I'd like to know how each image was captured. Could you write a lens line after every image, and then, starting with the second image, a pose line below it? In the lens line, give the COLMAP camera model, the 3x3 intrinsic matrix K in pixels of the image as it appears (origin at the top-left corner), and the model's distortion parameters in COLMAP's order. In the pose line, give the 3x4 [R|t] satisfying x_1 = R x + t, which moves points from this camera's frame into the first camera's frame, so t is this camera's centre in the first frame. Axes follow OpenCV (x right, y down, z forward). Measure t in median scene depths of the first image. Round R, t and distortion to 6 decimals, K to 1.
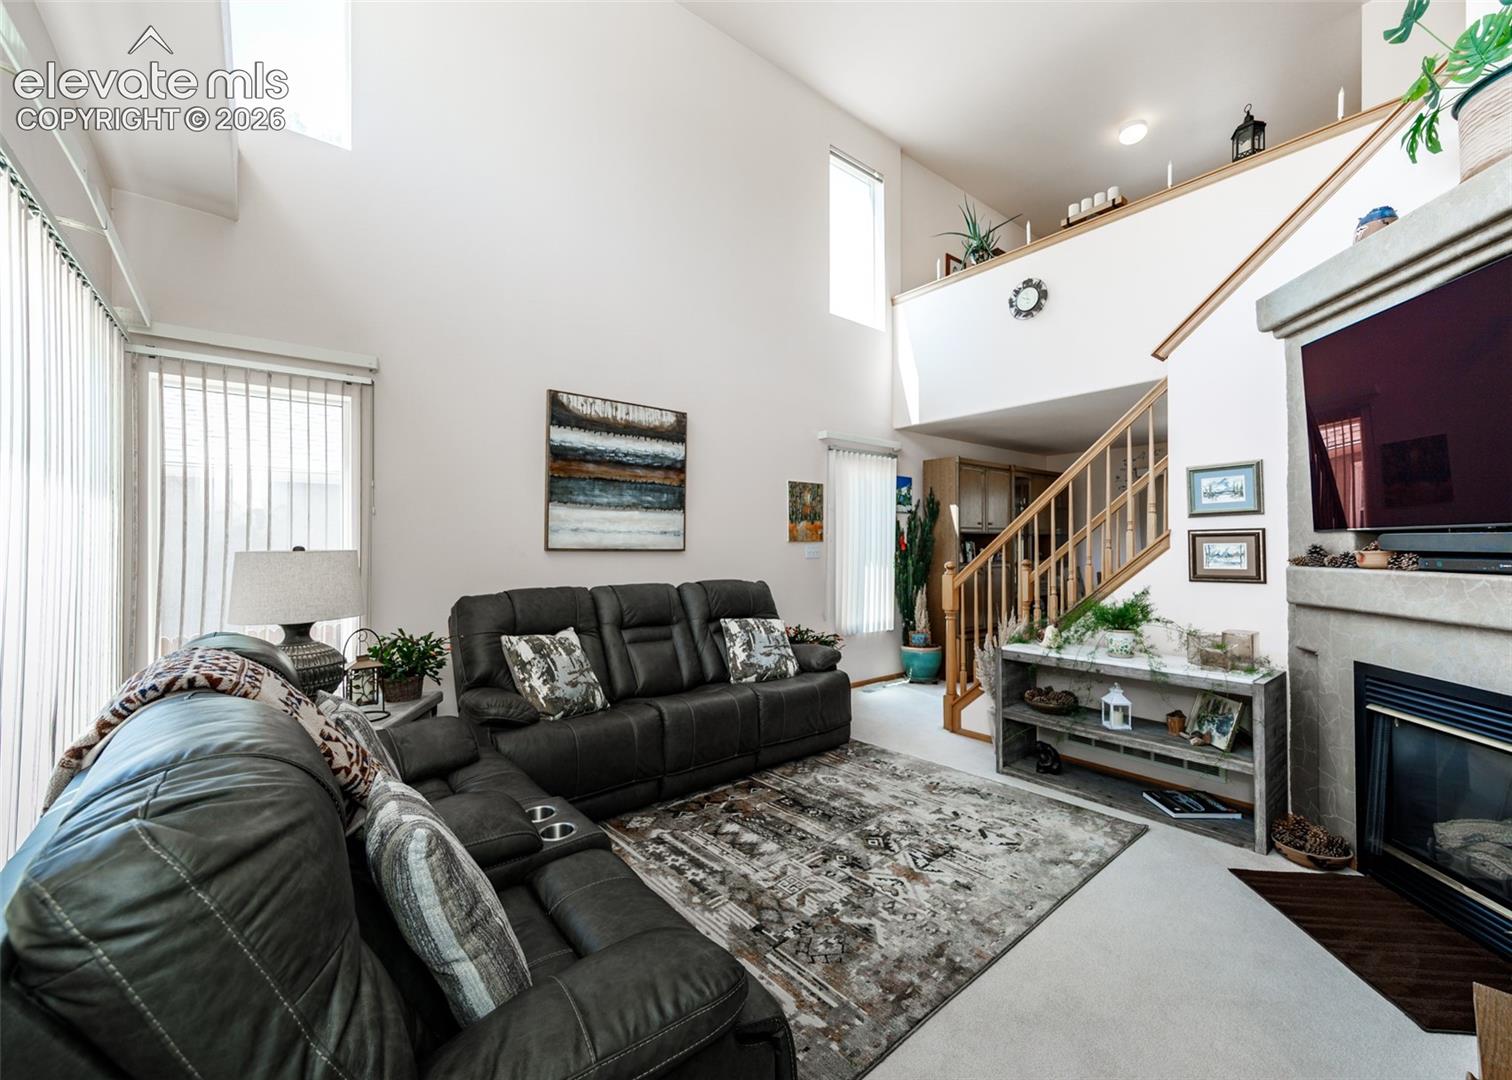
lens RADIAL K [[621.7, 0, 784.3], [0, 621.7, 549.5], [0, 0, 1]] dist [0.004872, -0.000558]
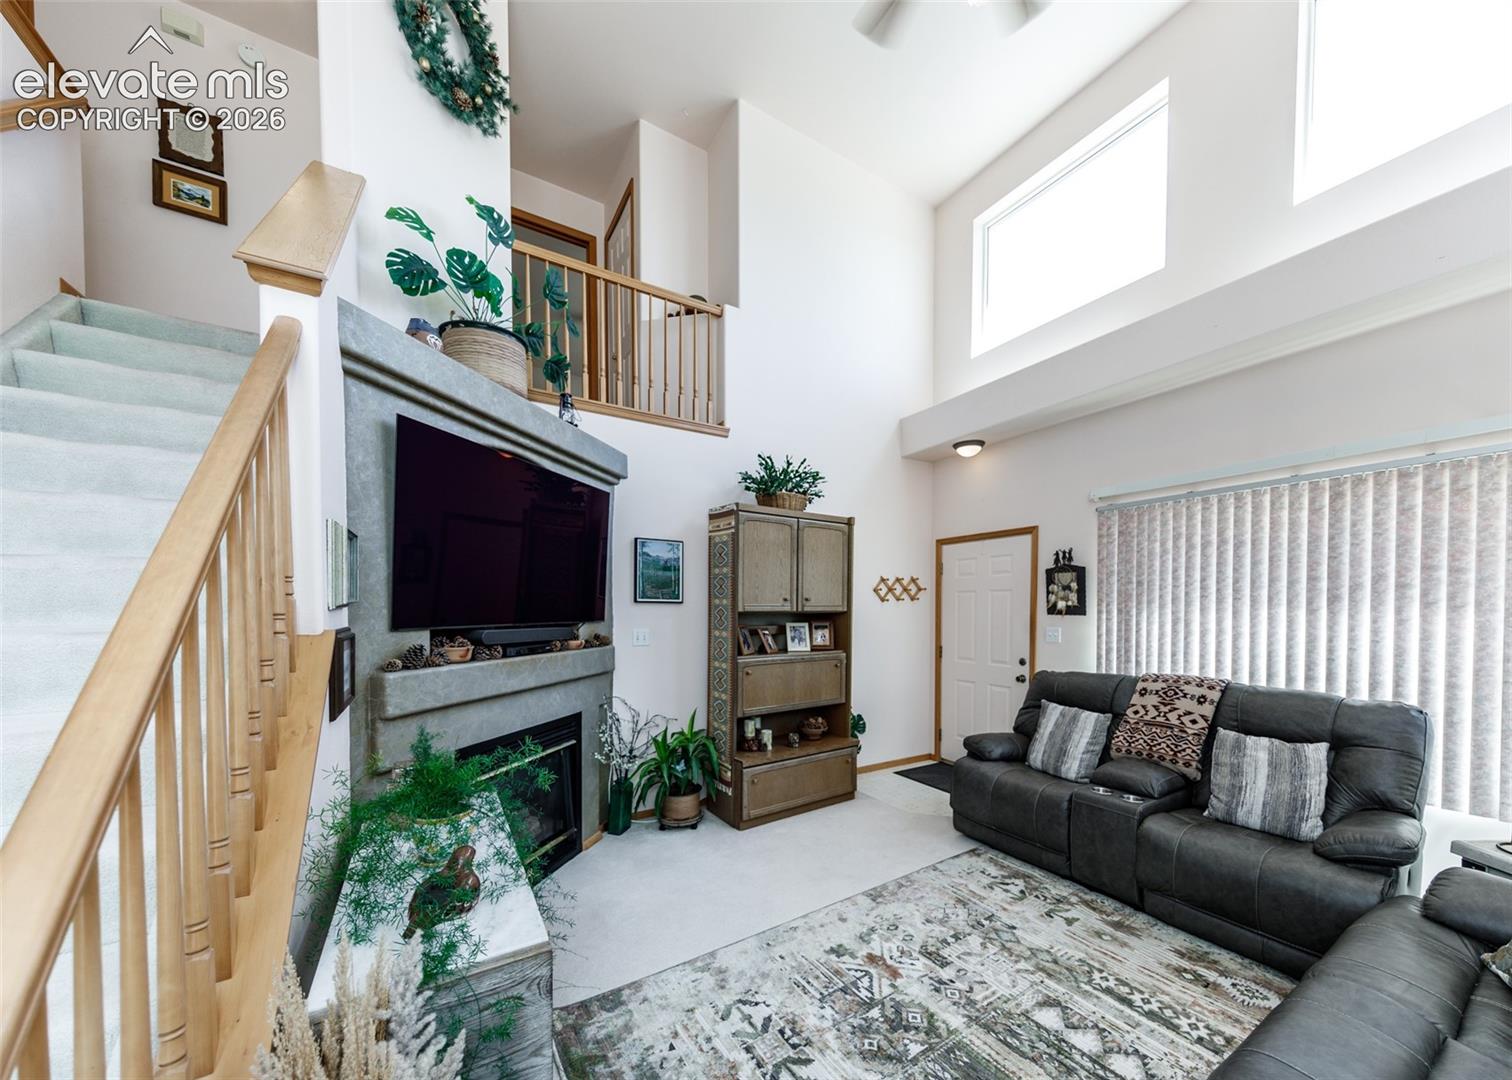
lens RADIAL K [[526.3, 0, 778.9], [0, 526.3, 619.1], [0, 0, 1]] dist [0.008715, -0.001448]
pose [[-0.985821, -0.002050, 0.167788, 0.145340], [0.001988, 0.999712, 0.023897, -0.045261], [-0.167788, 0.023892, -0.985533, 1.215135]]
